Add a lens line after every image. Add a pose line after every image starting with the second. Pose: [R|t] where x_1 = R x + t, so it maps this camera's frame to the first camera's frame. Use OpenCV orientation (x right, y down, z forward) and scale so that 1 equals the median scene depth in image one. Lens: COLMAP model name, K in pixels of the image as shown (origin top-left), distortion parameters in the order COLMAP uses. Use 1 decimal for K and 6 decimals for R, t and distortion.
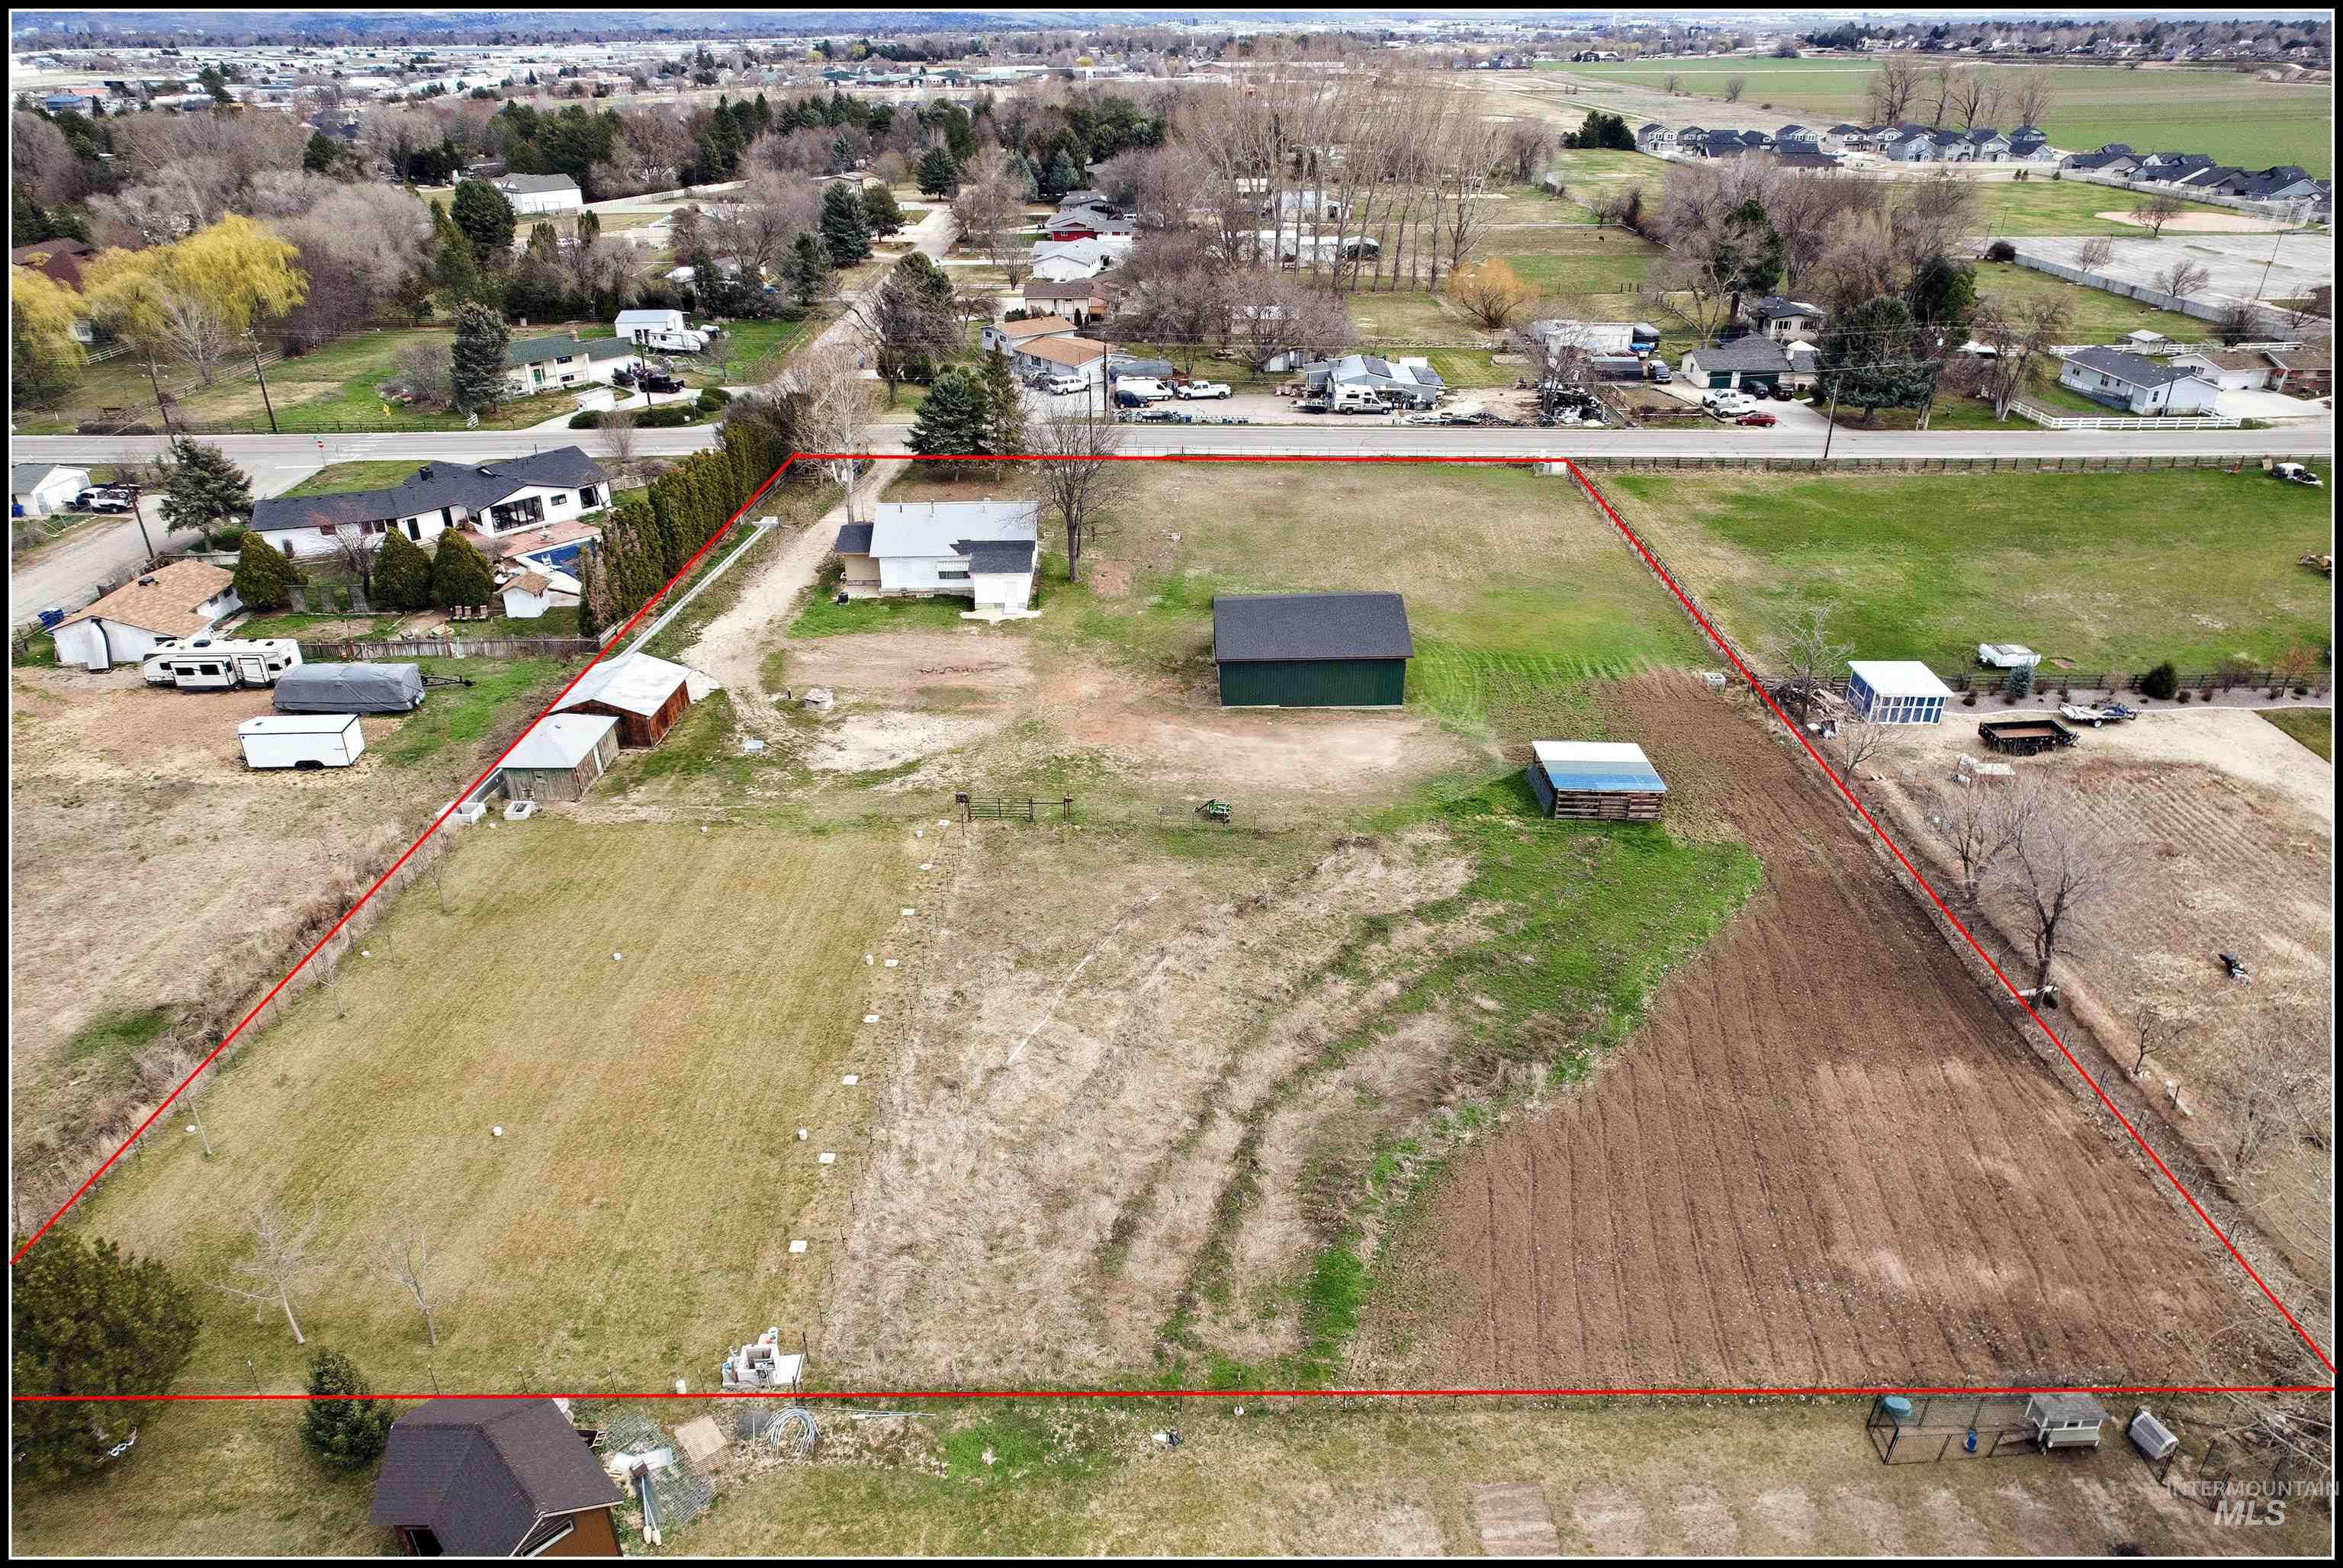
lens RADIAL K [[1489.0, 0, 1180.0], [0, 1489.0, 778.8], [0, 0, 1]] dist [-0.080577, 0.075161]
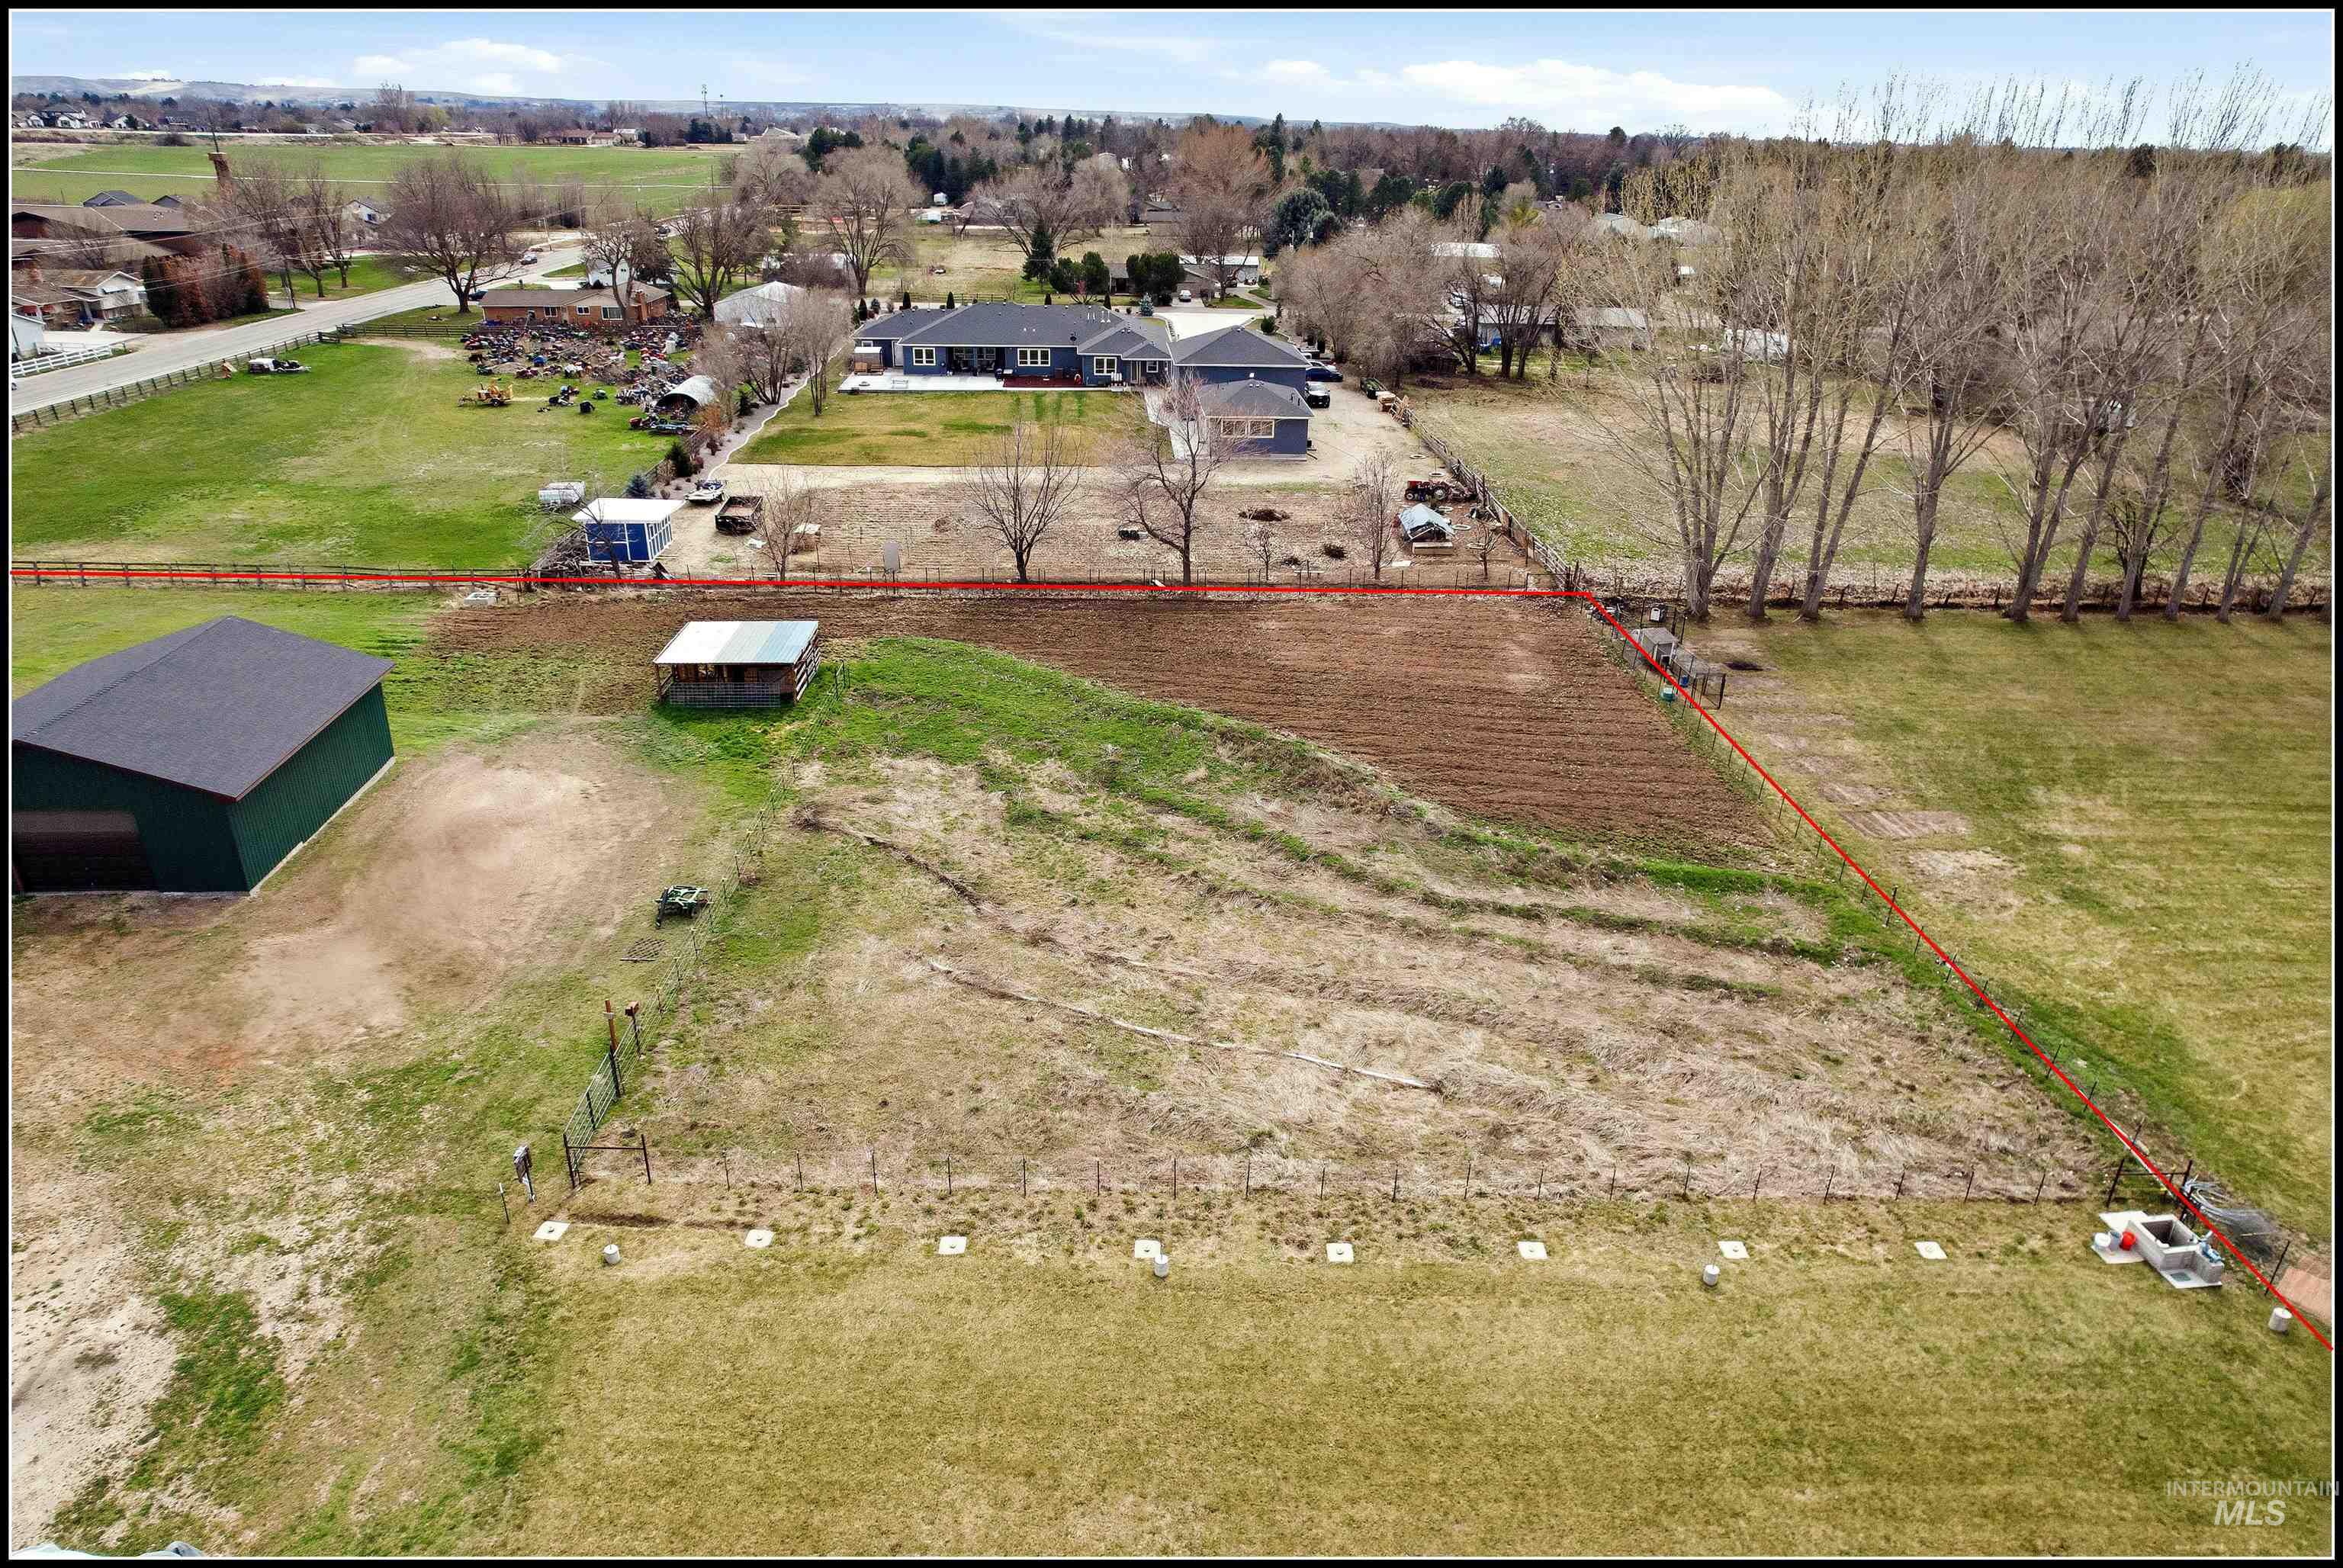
lens RADIAL K [[1489.0, 0, 1180.0], [0, 1489.0, 778.8], [0, 0, 1]] dist [-0.080577, 0.075161]
pose [[-0.039203, -0.404958, 0.913495, -0.616187], [0.442097, 0.812822, 0.379302, -0.188665], [-0.896110, 0.418723, 0.147166, 0.932888]]
